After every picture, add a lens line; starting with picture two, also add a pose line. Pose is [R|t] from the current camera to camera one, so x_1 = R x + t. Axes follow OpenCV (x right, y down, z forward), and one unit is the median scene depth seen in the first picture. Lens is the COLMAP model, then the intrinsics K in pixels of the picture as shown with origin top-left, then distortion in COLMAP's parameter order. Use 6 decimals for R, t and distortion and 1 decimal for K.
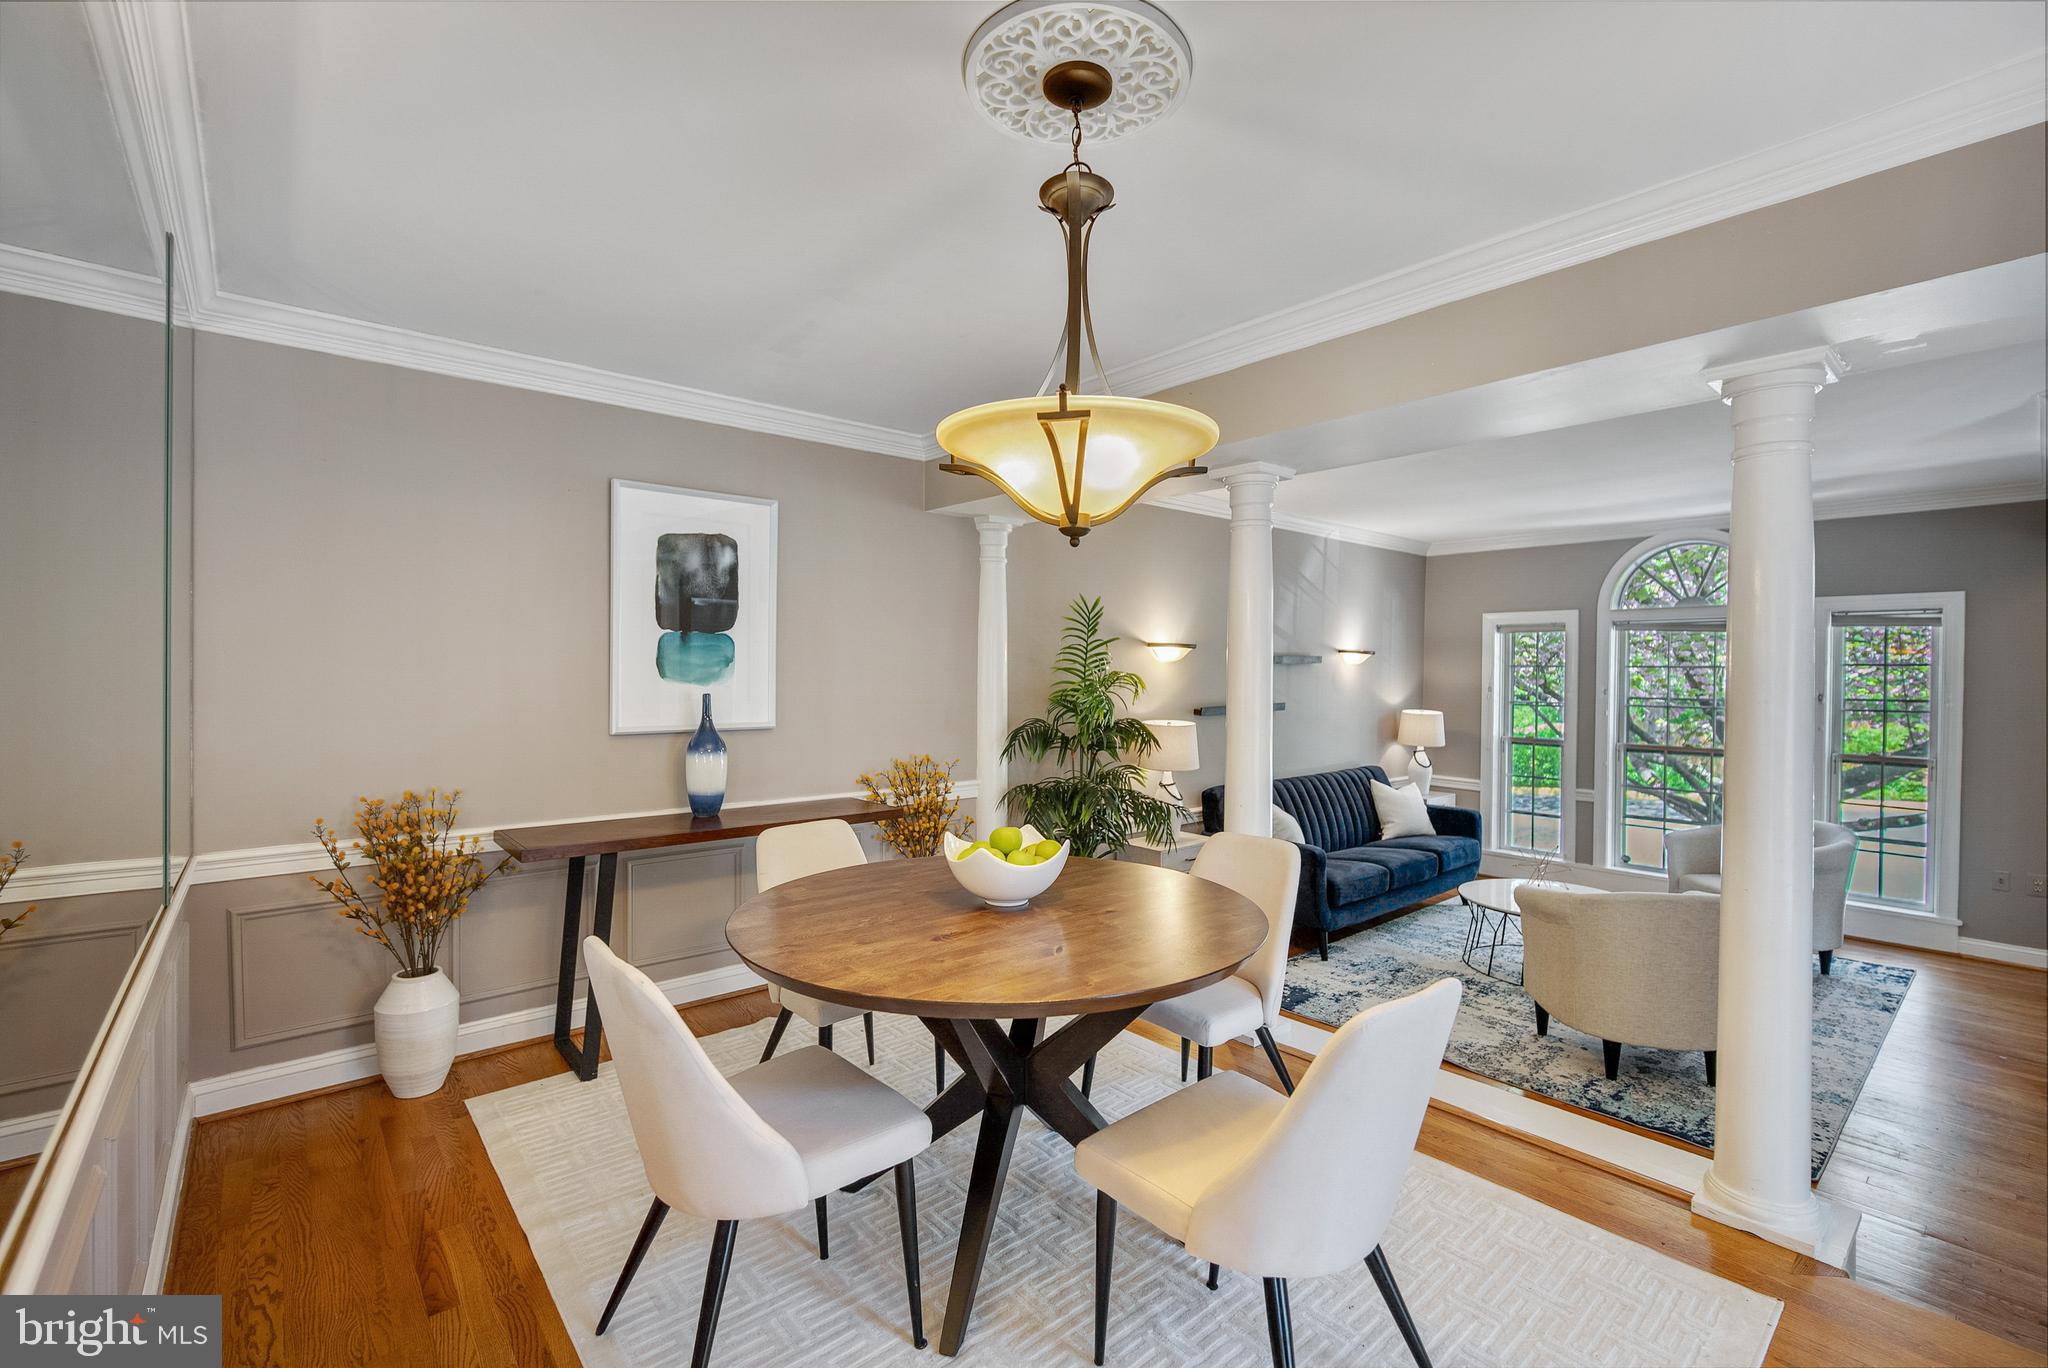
lens RADIAL K [[898.8, 0, 1019.1], [0, 898.8, 681.7], [0, 0, 1]] dist [-0.004925, 0.000291]
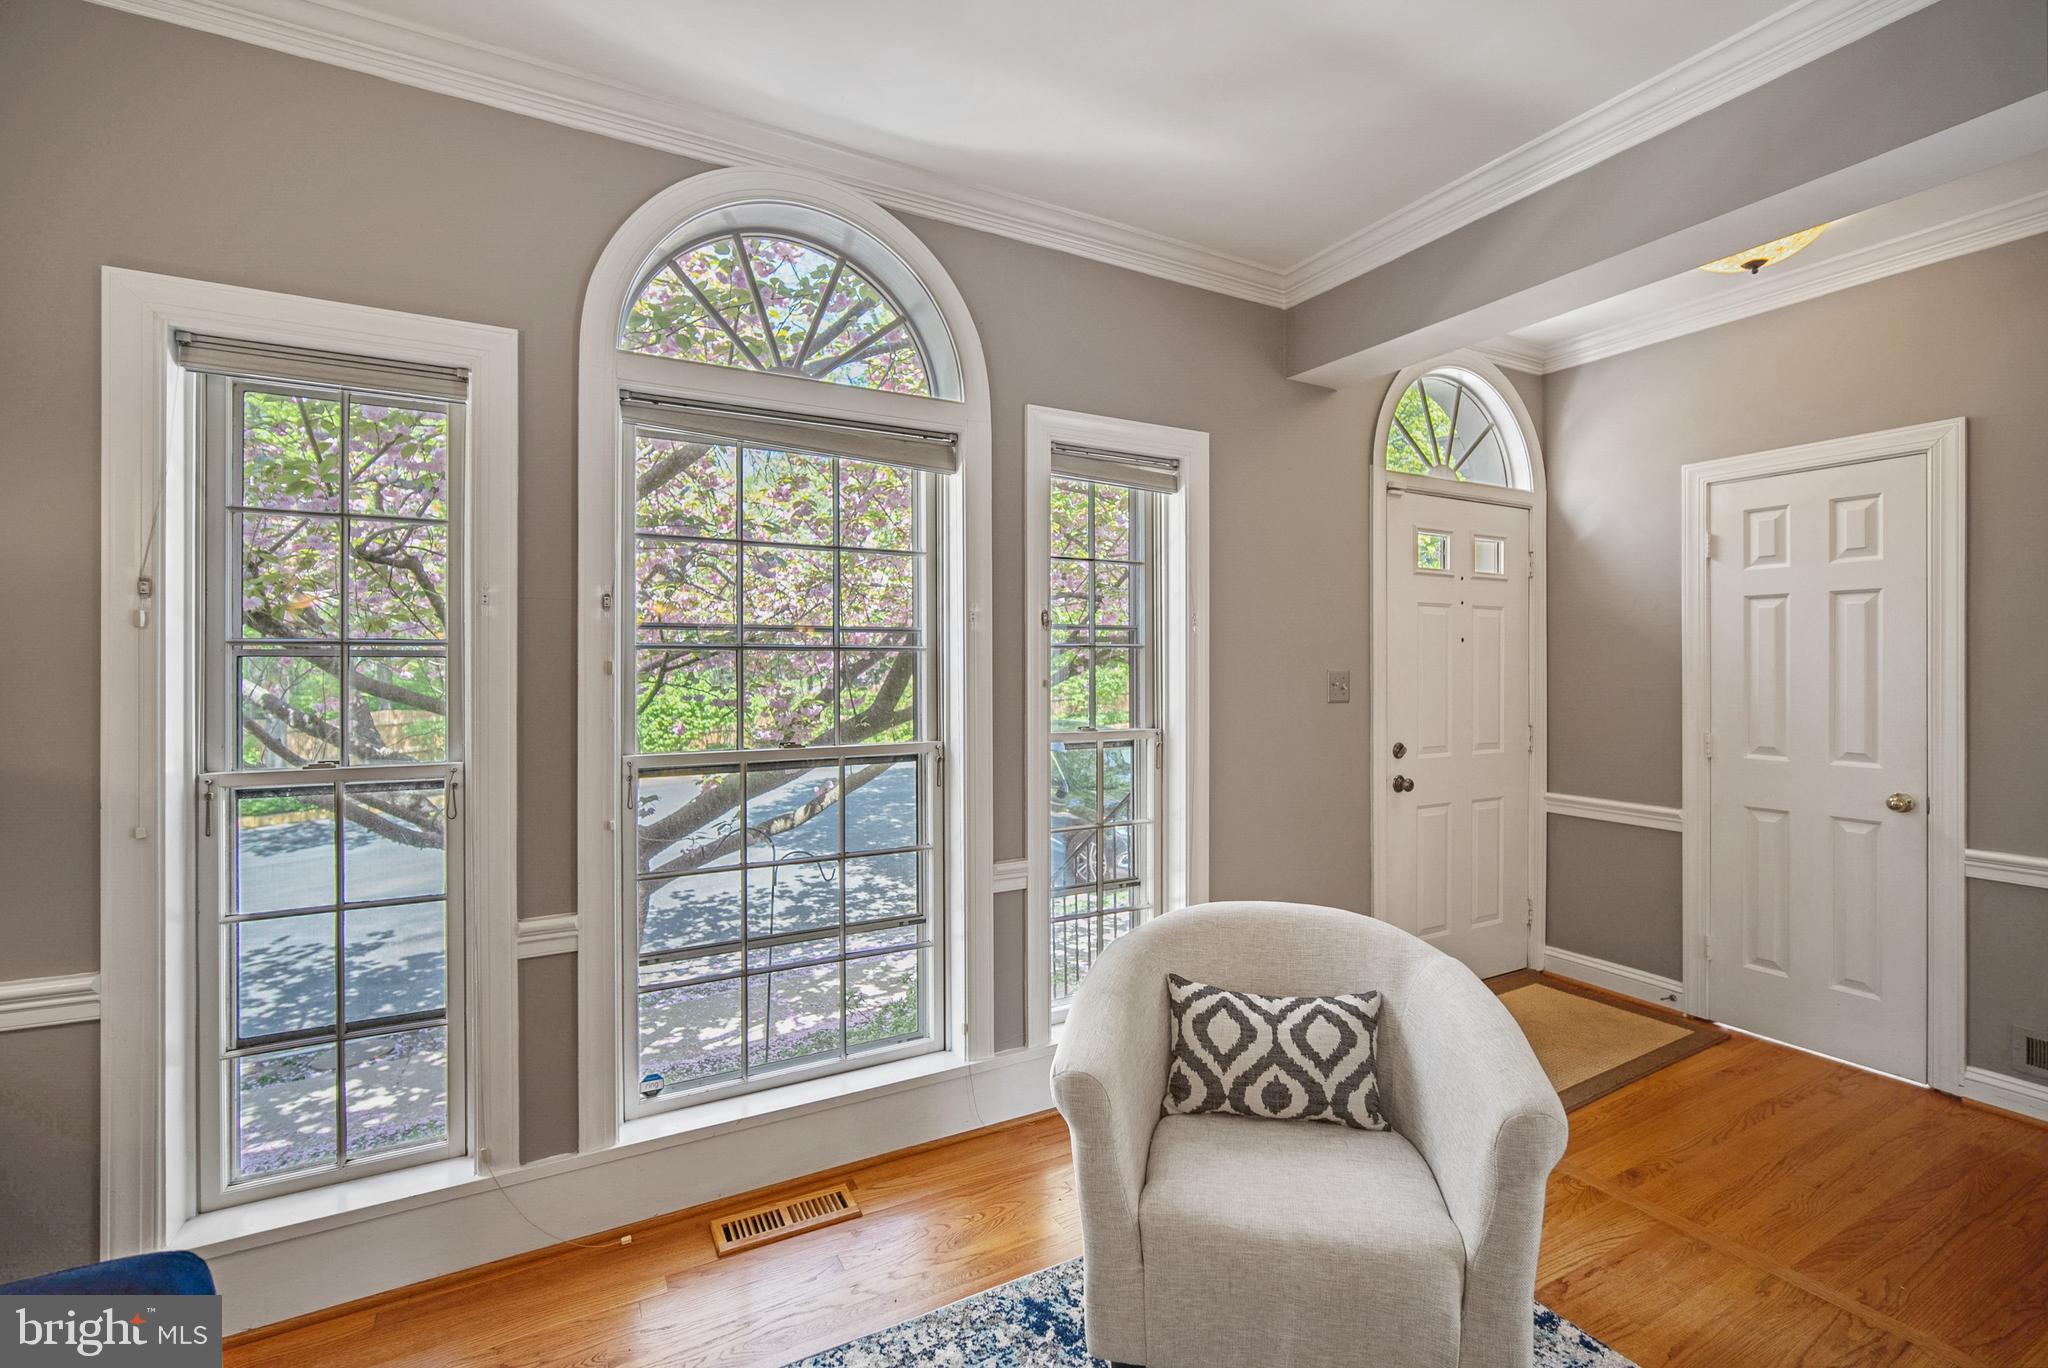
lens RADIAL K [[898.8, 0, 1027.7], [0, 898.8, 666.4], [0, 0, 1]] dist [-0.004925, 0.000291]
pose [[0.193758, -0.005557, 0.981034, 0.374693], [0.016836, 0.999856, 0.002339, 0.037009], [-0.980905, 0.016064, 0.193824, 0.808052]]
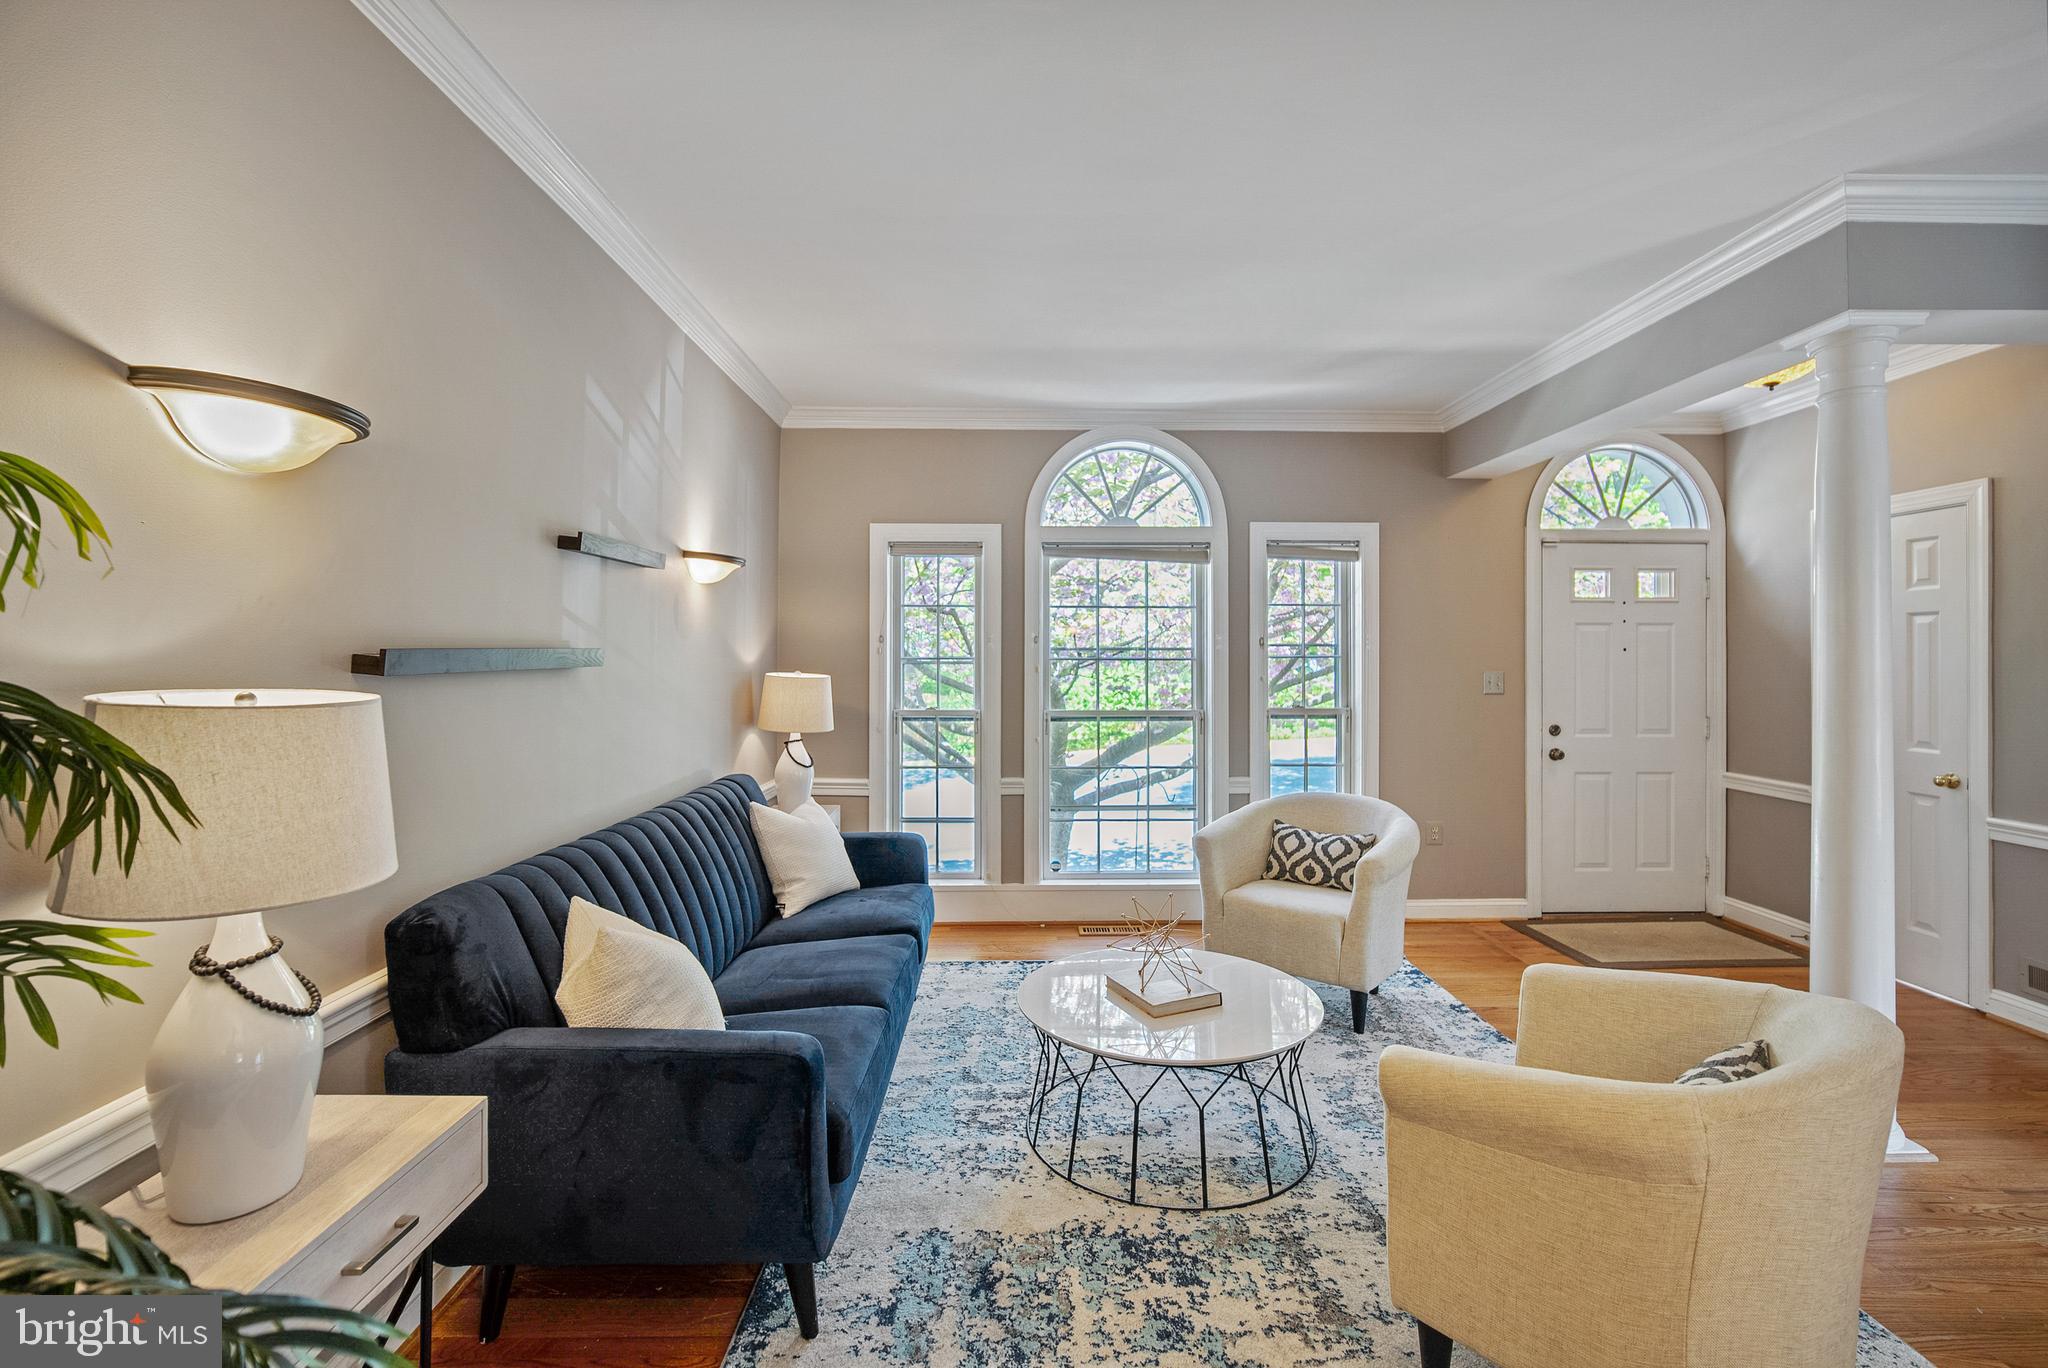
lens RADIAL K [[898.8, 0, 1029.6], [0, 898.8, 660.1], [0, 0, 1]] dist [-0.004925, 0.000291]
pose [[0.628118, -0.003503, 0.778110, 0.092492], [0.013235, 0.999893, -0.006182, 0.032807], [-0.778005, 0.014182, 0.628098, 0.565449]]
